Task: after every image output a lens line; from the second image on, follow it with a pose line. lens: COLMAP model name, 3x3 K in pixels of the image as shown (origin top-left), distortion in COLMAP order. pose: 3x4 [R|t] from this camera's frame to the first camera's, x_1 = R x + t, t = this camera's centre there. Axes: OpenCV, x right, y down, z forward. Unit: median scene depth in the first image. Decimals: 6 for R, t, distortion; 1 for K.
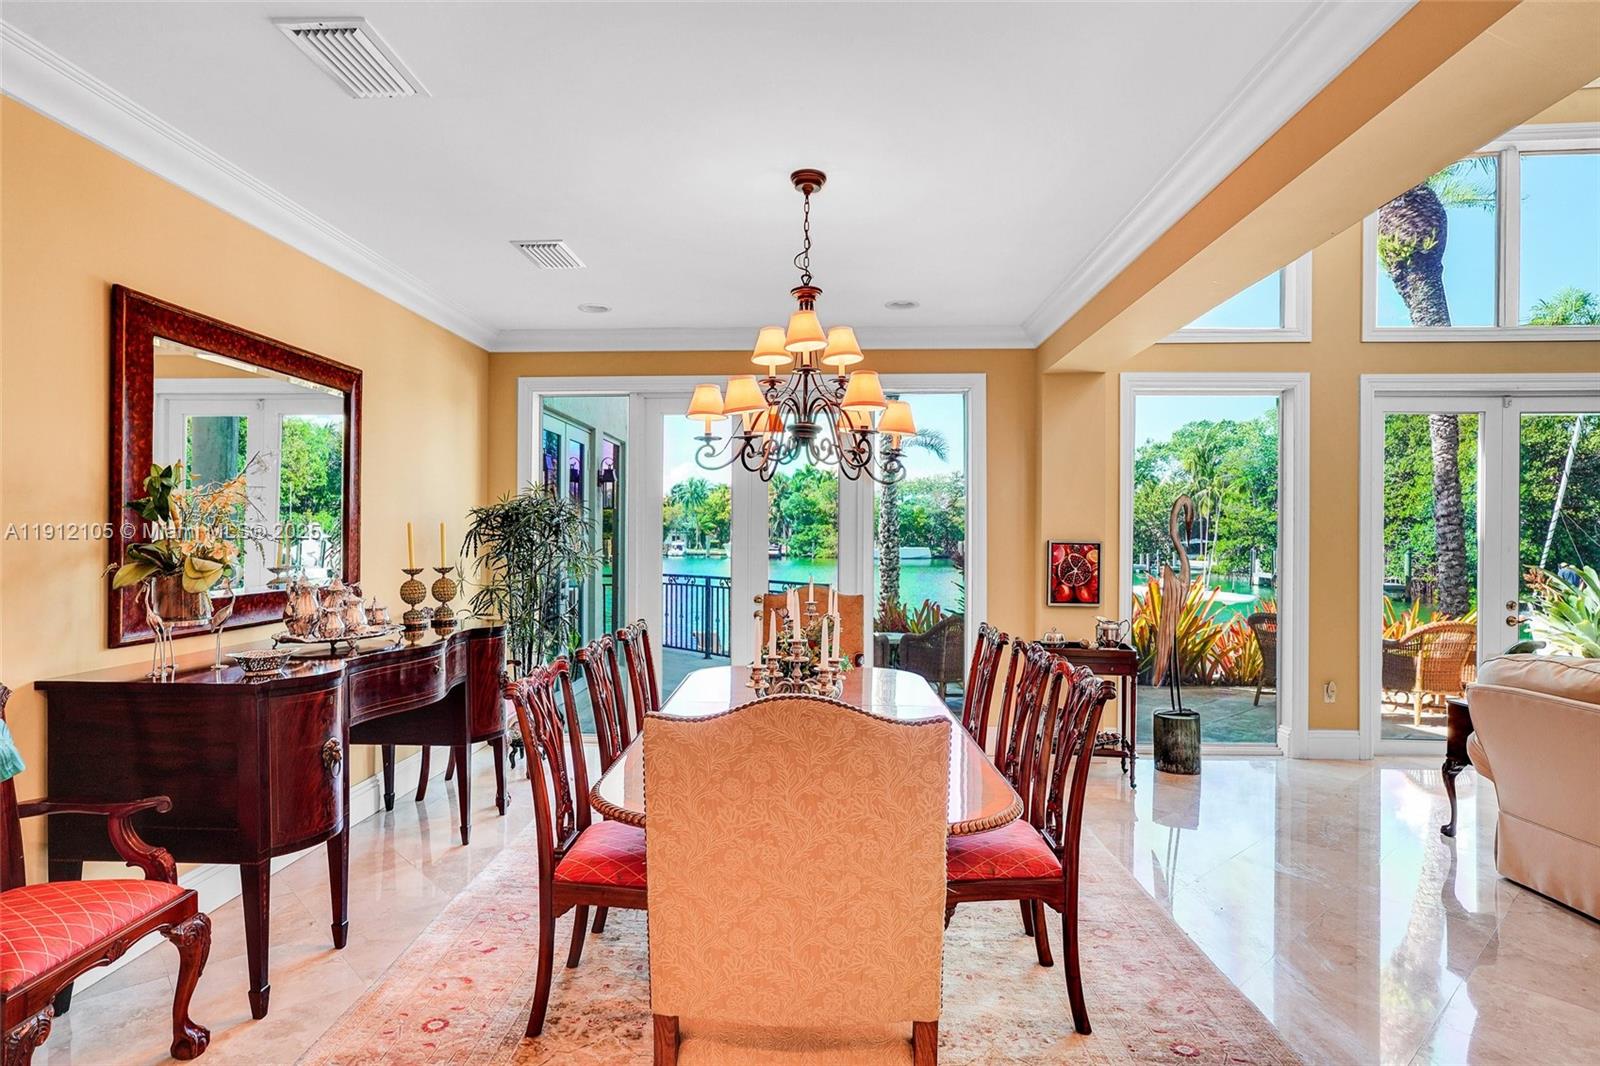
lens RADIAL K [[878.4, 0, 794.6], [0, 878.4, 534.5], [0, 0, 1]] dist [-0.043039, 0.027068]
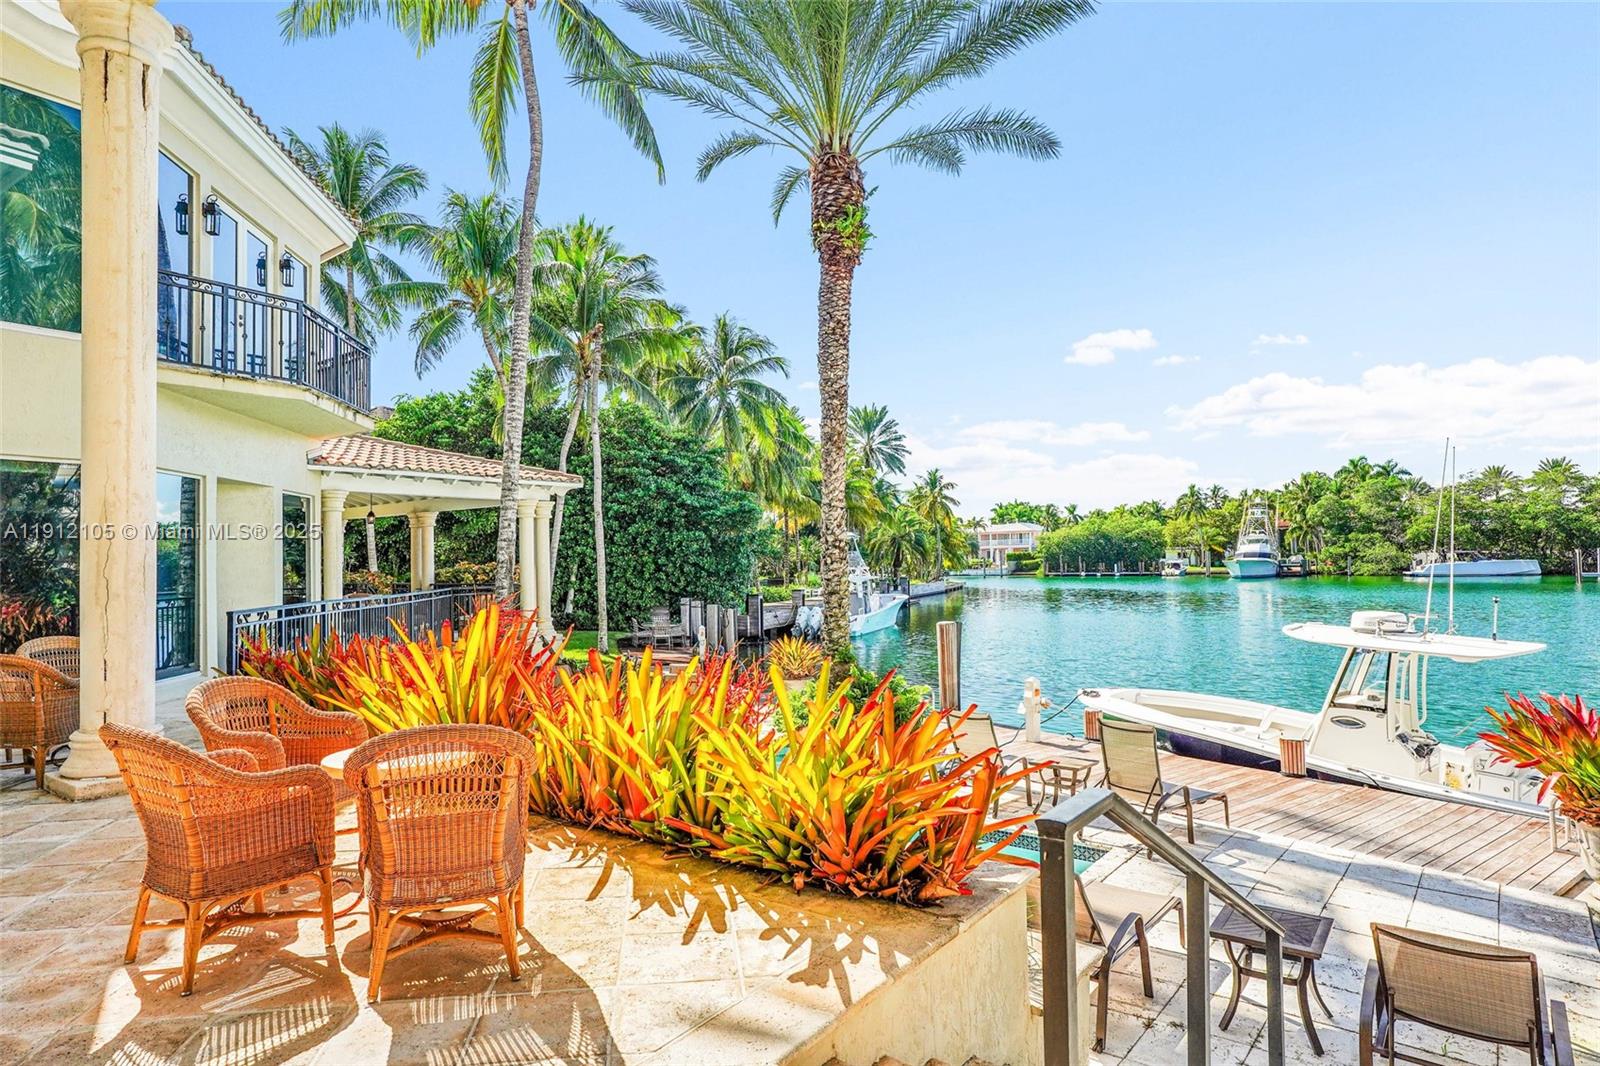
lens RADIAL K [[908.0, 0, 785.2], [0, 908.0, 530.8], [0, 0, 1]] dist [-0.071420, 0.044128]
pose [[0.823614, -0.042232, -0.565576, 1.652857], [0.026625, 0.999003, -0.035823, 0.042877], [0.566525, 0.014446, 0.823918, 1.078464]]
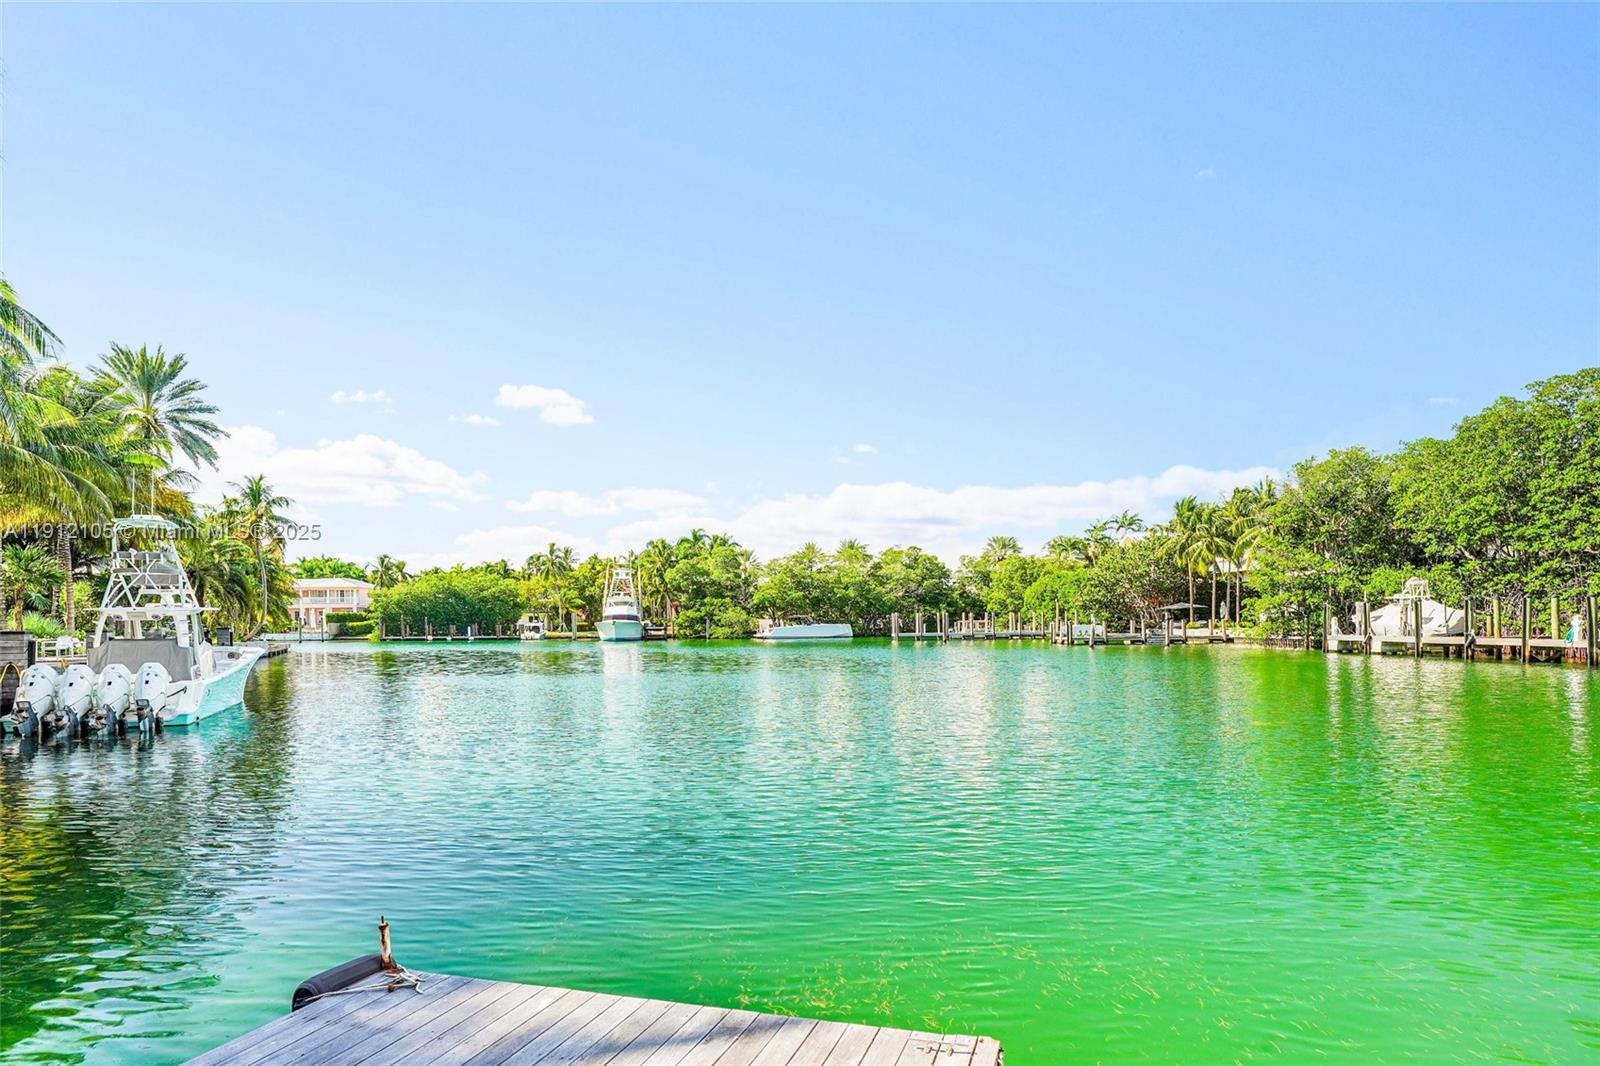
lens RADIAL K [[932.6, 0, 803.5], [0, 932.6, 640.1], [0, 0, 1]] dist [-0.002942, -0.000420]
pose [[0.989989, -0.019594, 0.139779, -0.343910], [0.016627, 0.999612, 0.022359, 0.298748], [-0.140163, -0.019811, 0.989930, 3.779971]]
